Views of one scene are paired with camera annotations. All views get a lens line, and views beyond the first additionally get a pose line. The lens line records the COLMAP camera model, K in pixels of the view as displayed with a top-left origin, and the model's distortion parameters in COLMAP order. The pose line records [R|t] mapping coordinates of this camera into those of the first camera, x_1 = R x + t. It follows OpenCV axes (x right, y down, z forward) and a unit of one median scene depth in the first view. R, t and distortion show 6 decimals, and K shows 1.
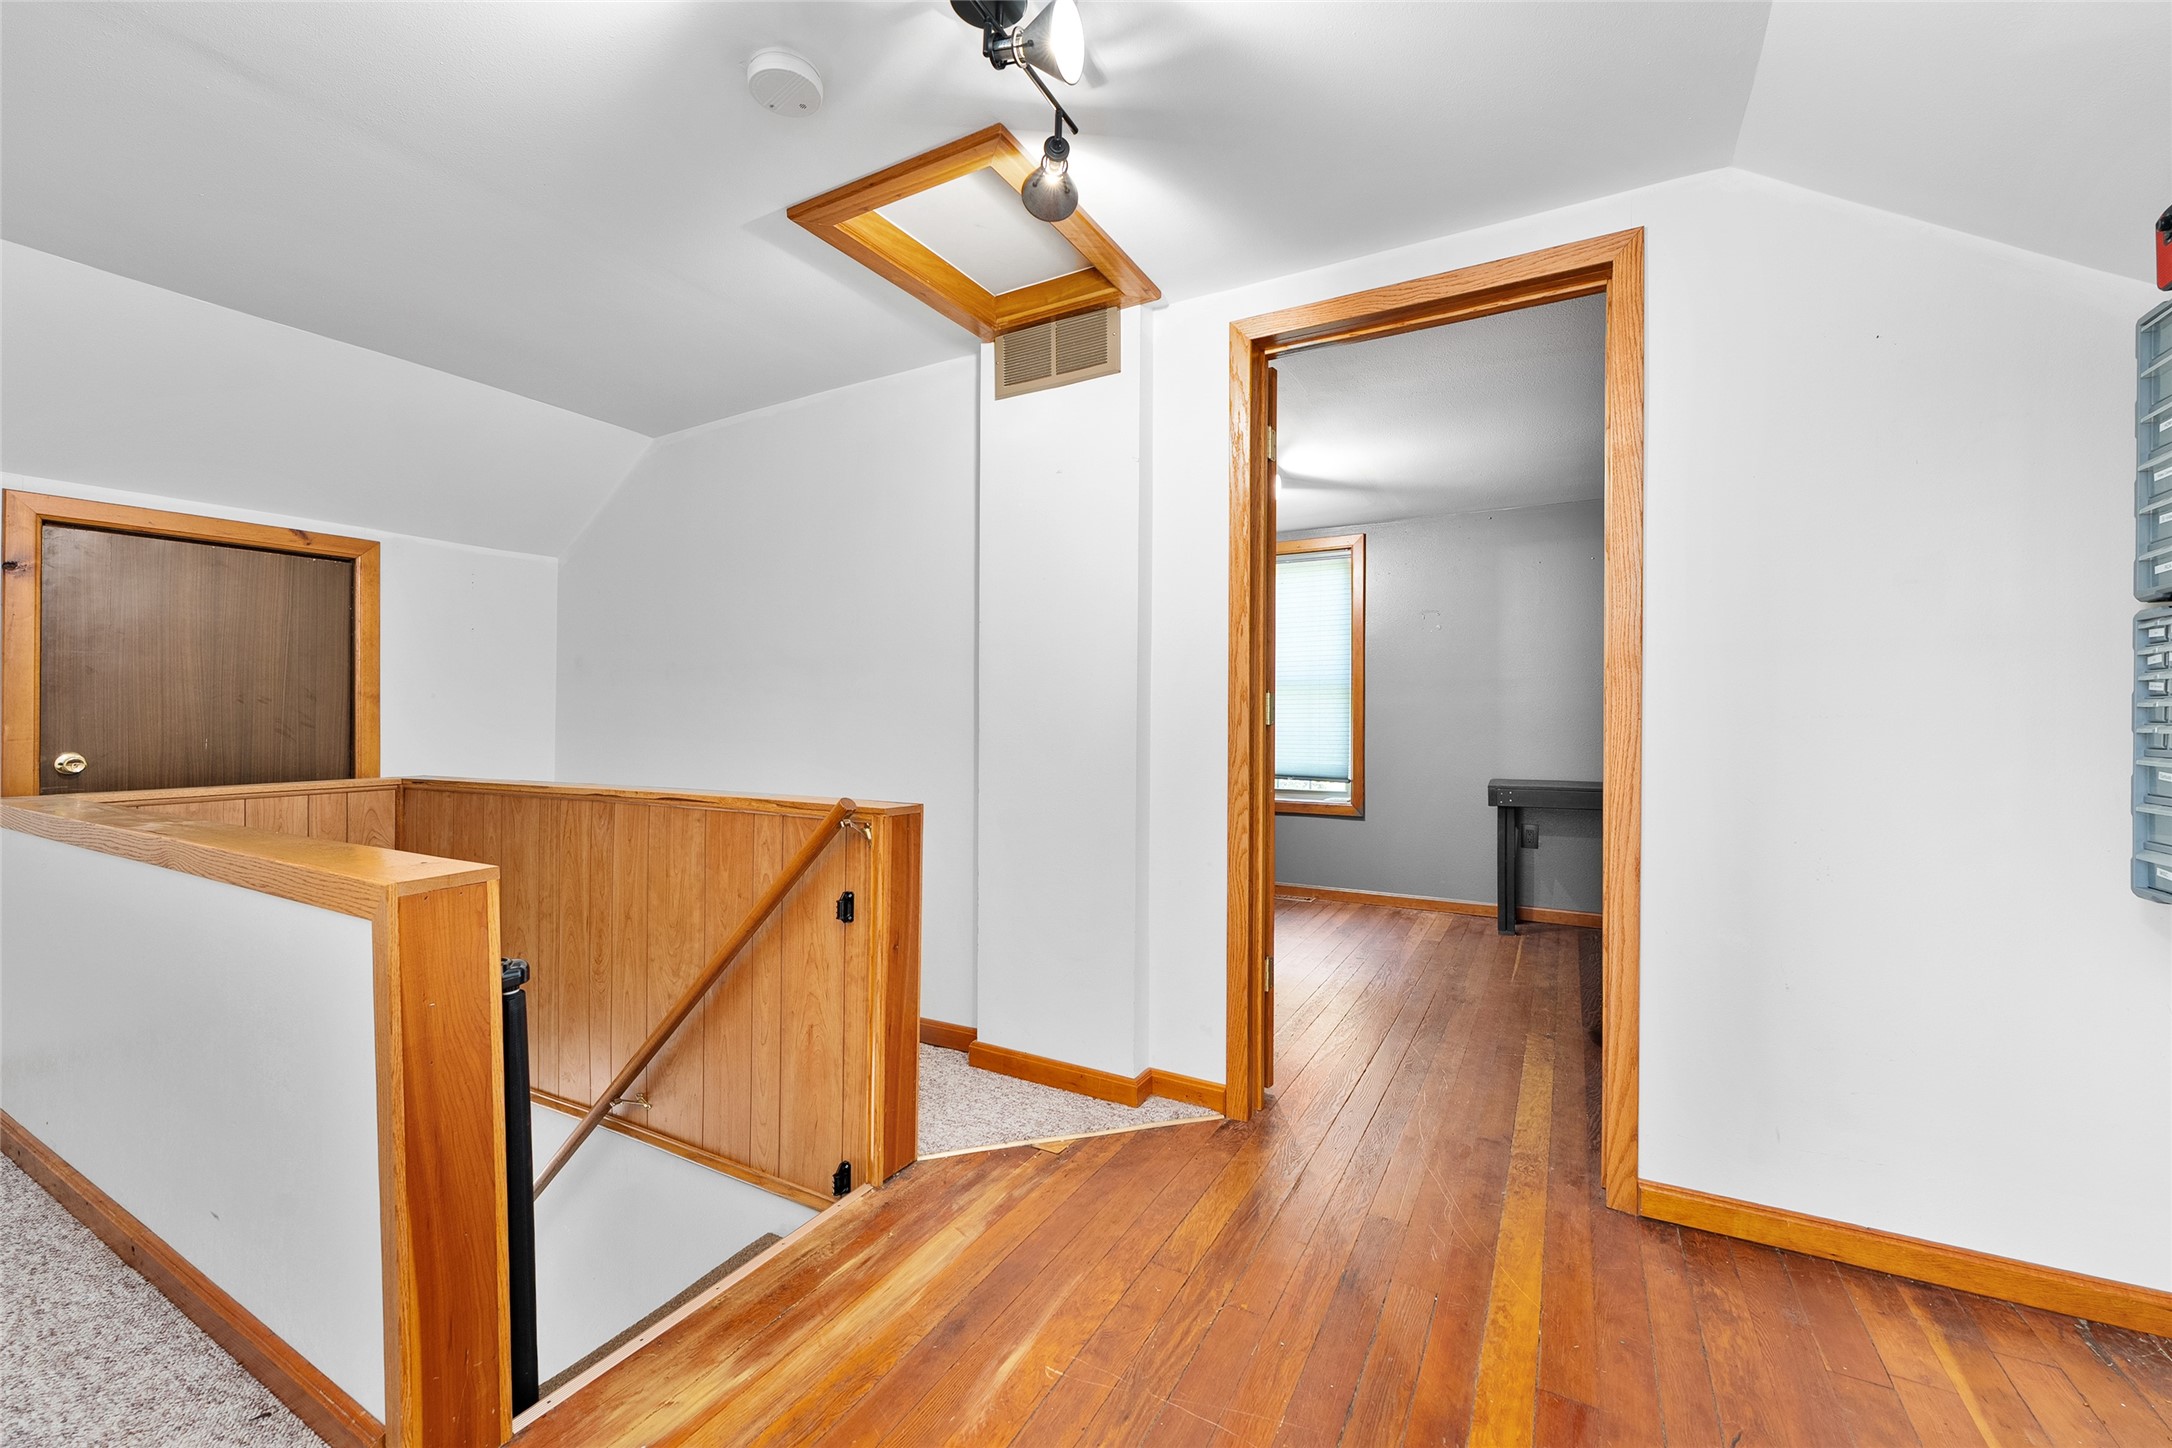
lens RADIAL K [[868.6, 0, 1086.0], [0, 868.6, 724.0], [0, 0, 1]] dist [0.001740, -0.000228]
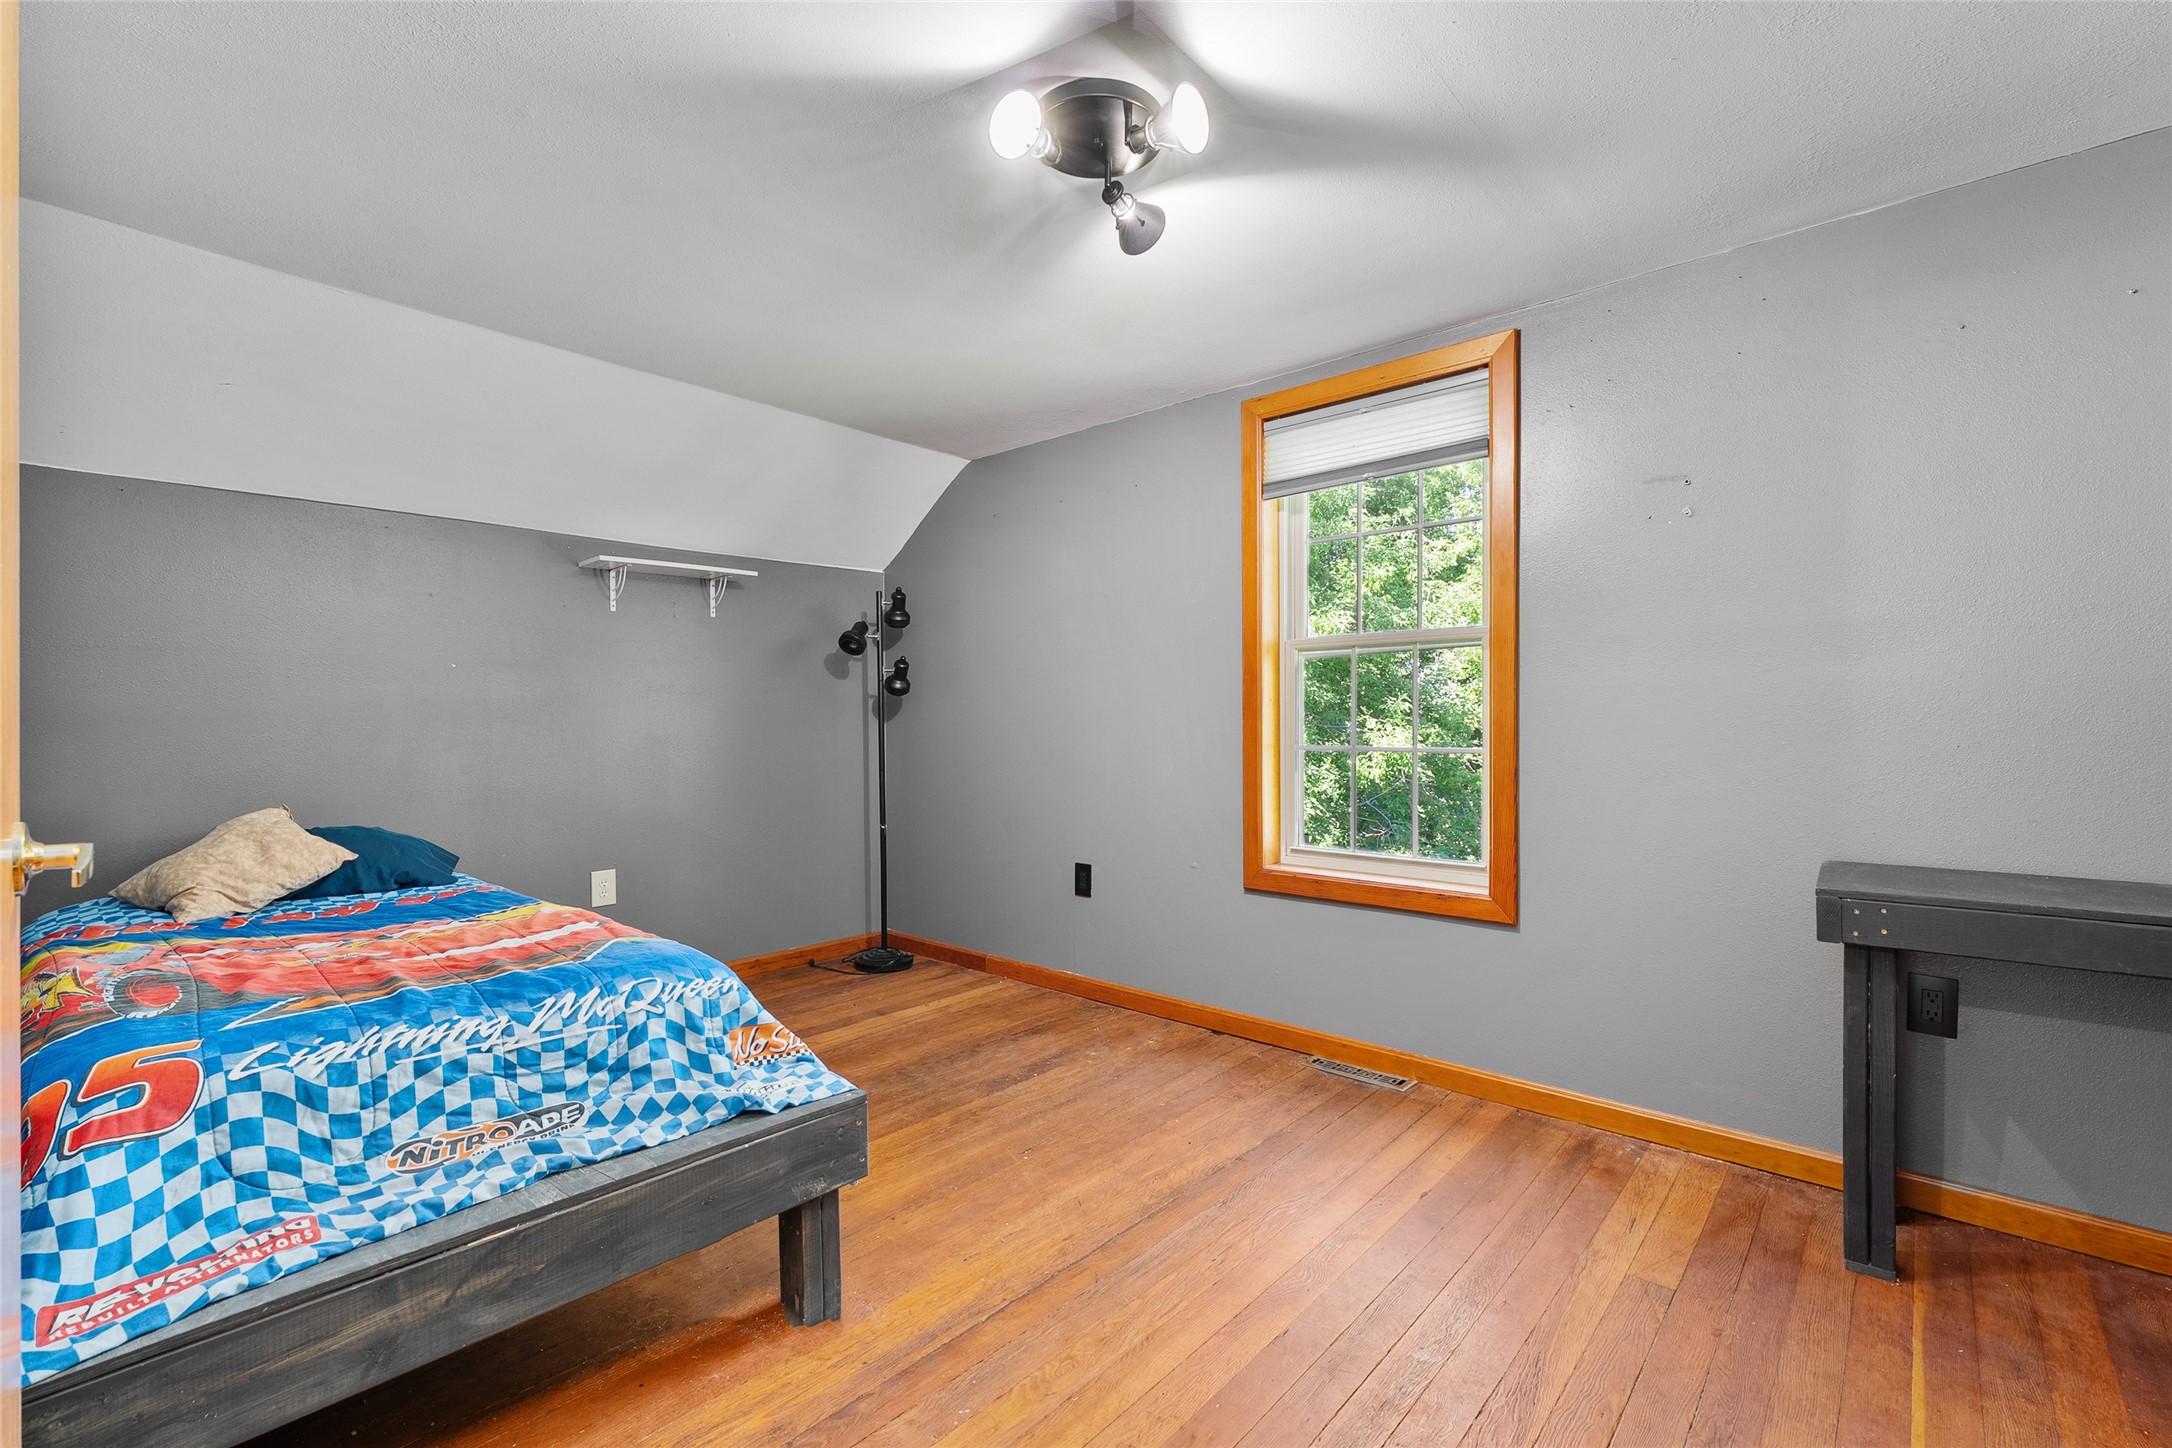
lens RADIAL K [[950.8, 0, 1093.5], [0, 950.8, 709.2], [0, 0, 1]] dist [-0.009575, 0.000153]
pose [[0.976884, -0.004673, -0.213718, 0.226518], [0.002428, 0.999939, -0.010768, -0.003232], [0.213756, 0.010001, 0.976836, 0.492028]]
